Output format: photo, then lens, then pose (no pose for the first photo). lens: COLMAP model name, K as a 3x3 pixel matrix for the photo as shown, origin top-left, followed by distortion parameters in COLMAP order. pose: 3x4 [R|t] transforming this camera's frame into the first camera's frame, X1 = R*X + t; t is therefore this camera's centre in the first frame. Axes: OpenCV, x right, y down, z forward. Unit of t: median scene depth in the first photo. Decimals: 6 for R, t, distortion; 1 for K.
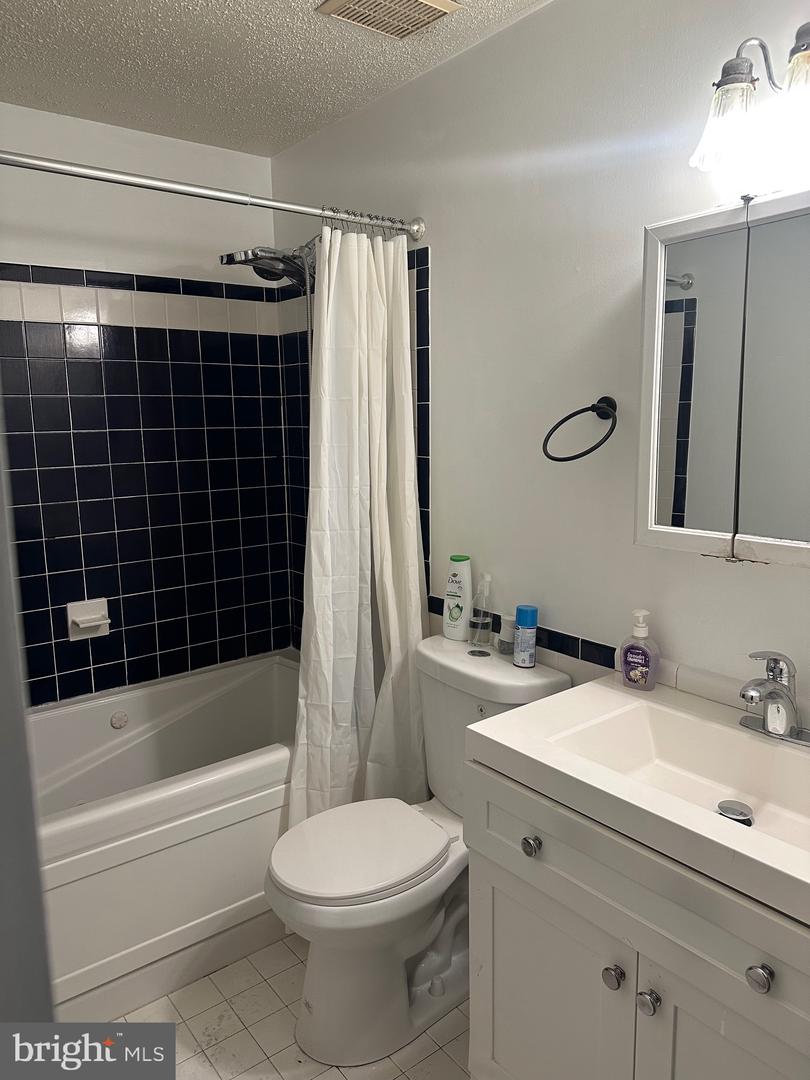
lens RADIAL K [[765.4, 0, 405.0], [0, 765.4, 540.0], [0, 0, 1]] dist [0.066378, -0.097799]
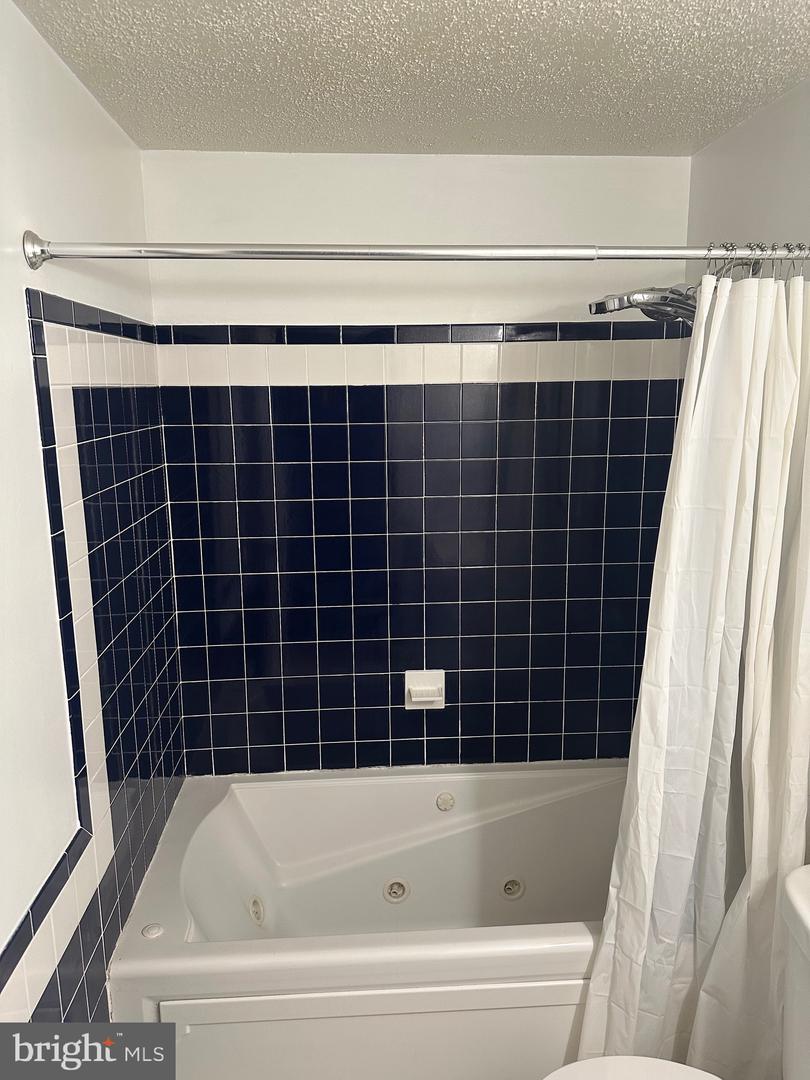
lens RADIAL K [[704.2, 0, 479.2], [0, 704.2, 464.8], [0, 0, 1]] dist [0.062905, -0.069434]
pose [[0.819988, 0.114367, -0.560839, 0.105425], [-0.094473, 0.993439, 0.064457, -0.241595], [0.564530, 0.000130, 0.825412, 0.325385]]
